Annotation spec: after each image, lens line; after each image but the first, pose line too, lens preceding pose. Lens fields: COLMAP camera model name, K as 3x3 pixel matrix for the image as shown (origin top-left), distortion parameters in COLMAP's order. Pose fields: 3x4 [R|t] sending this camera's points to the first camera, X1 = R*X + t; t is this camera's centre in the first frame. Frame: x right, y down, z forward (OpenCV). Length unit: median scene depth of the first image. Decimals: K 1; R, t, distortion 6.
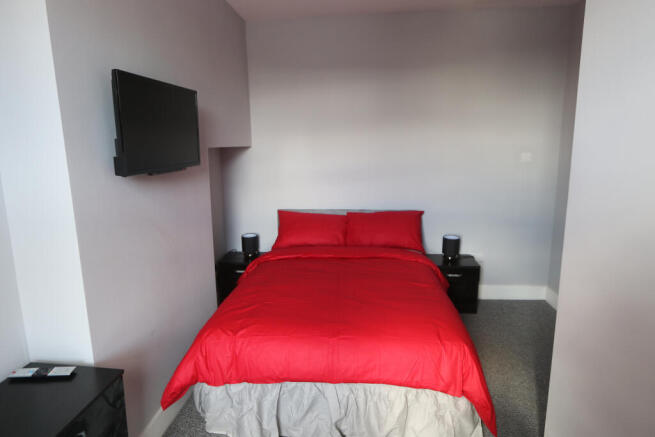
lens RADIAL K [[390.5, 0, 310.8], [0, 390.5, 226.1], [0, 0, 1]] dist [-0.009221, -0.004006]
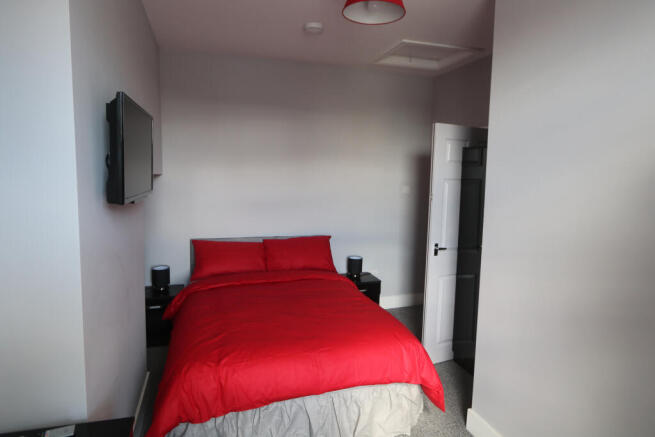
lens RADIAL K [[390.5, 0, 321.4], [0, 390.5, 220.3], [0, 0, 1]] dist [-0.009221, -0.004006]
pose [[0.910059, -0.012963, 0.414275, -0.236788], [0.049579, 0.995739, -0.077757, 0.003570], [-0.411502, 0.091303, 0.906824, -0.019298]]
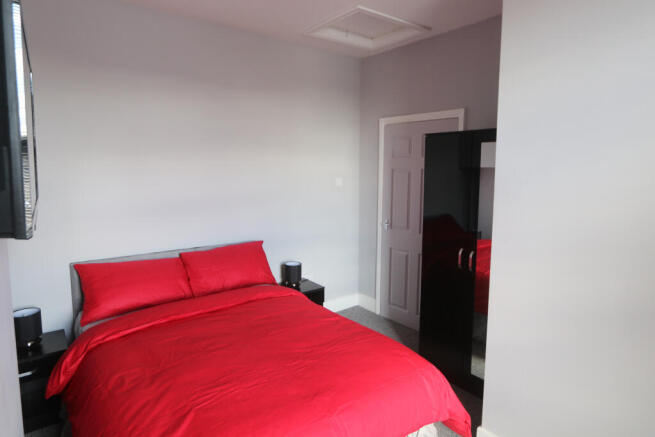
lens RADIAL K [[390.5, 0, 330.4], [0, 390.5, 211.6], [0, 0, 1]] dist [-0.009221, -0.004006]
pose [[0.705064, -0.064318, 0.706221, -0.296889], [0.135448, 0.989758, -0.045085, -0.050404], [-0.696088, 0.127444, 0.706555, 0.255909]]
